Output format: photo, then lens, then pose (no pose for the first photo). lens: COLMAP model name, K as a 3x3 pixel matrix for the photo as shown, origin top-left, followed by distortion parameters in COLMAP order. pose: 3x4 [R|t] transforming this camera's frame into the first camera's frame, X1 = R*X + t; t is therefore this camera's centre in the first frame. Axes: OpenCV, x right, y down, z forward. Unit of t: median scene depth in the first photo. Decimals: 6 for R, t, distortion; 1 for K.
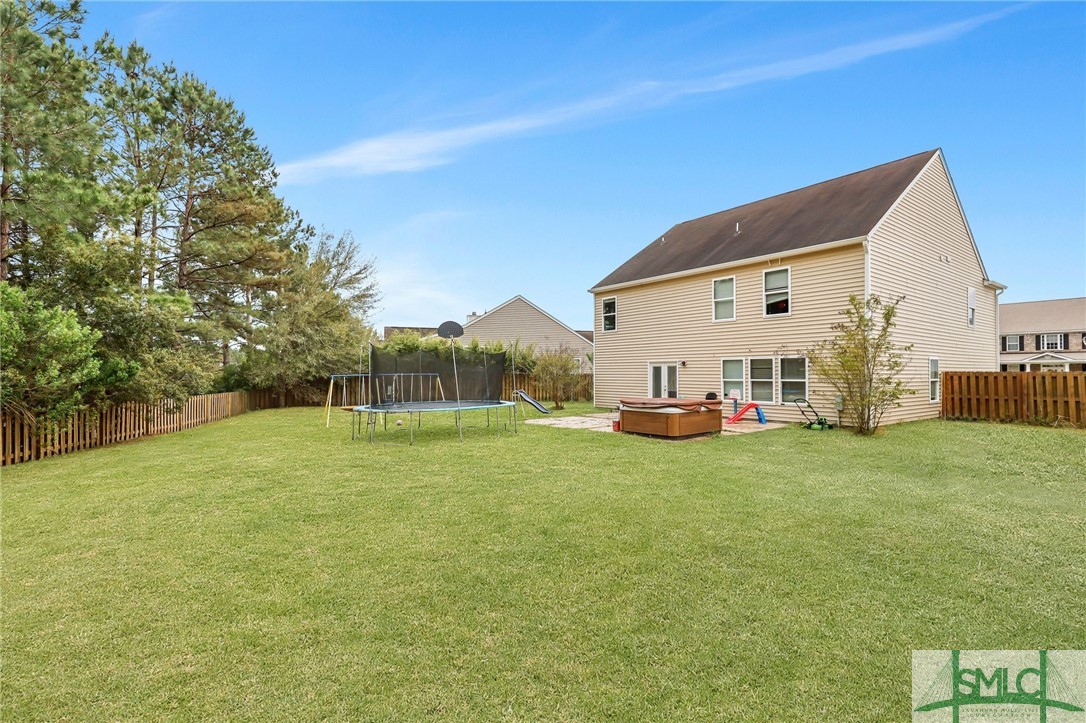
lens RADIAL K [[509.4, 0, 543.6], [0, 509.4, 364.2], [0, 0, 1]] dist [-0.000362, -0.000019]
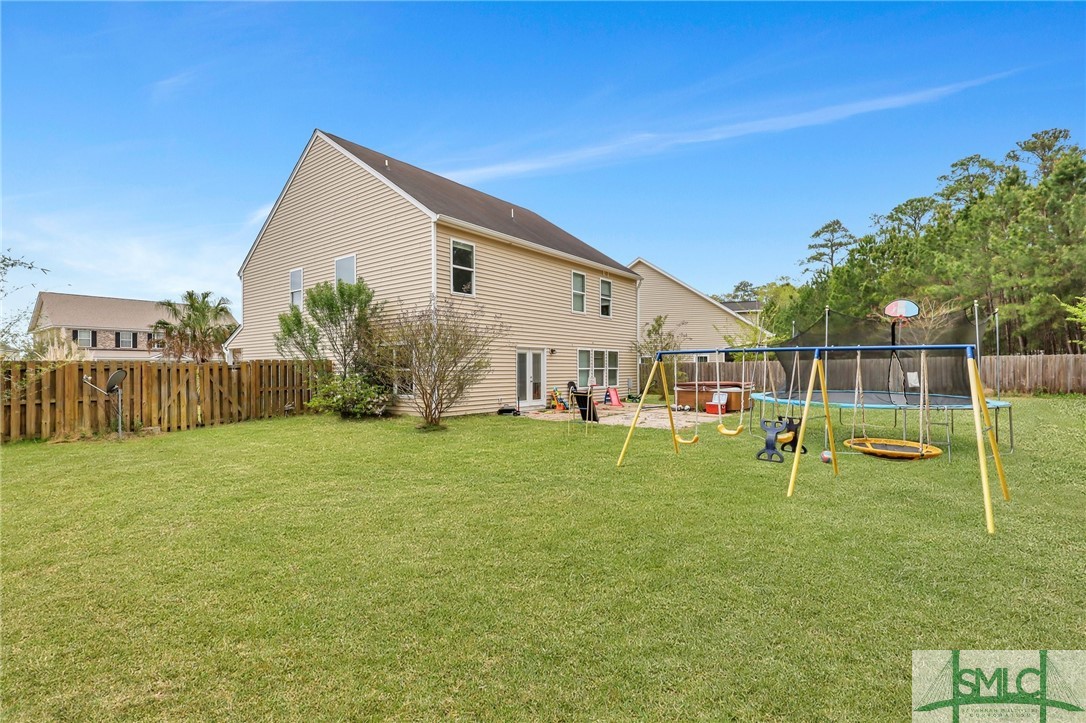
lens RADIAL K [[509.4, 0, 544.0], [0, 509.4, 366.0], [0, 0, 1]] dist [-0.000362, -0.000019]
pose [[-0.254820, 0.013180, 0.966899, -0.589963], [-0.012983, 0.999770, -0.017050, 0.039968], [-0.966901, -0.016898, -0.254591, 1.216002]]
